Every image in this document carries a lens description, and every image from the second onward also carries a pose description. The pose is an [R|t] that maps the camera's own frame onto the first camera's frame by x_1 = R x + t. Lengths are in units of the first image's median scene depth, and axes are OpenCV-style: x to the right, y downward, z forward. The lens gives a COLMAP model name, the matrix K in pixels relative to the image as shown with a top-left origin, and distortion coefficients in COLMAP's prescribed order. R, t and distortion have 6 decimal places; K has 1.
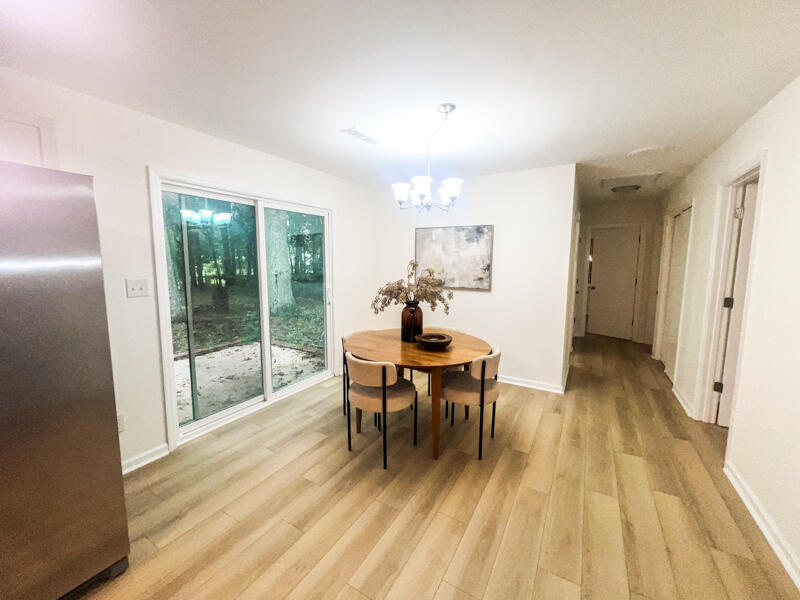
lens RADIAL K [[318.5, 0, 396.7], [0, 318.5, 296.0], [0, 0, 1]] dist [-0.000425, 0.000375]
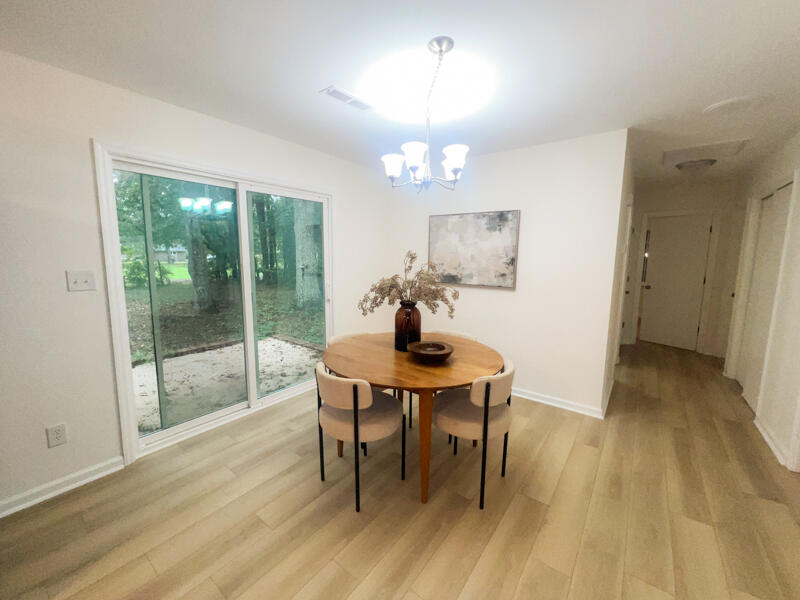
lens RADIAL K [[320.9, 0, 396.5], [0, 320.9, 296.6], [0, 0, 1]] dist [0.000399, -0.000084]
pose [[0.993502, 0.019572, -0.112120, 0.110659], [-0.017672, 0.999683, 0.017913, -0.009821], [0.112436, -0.015815, 0.993533, 0.173389]]
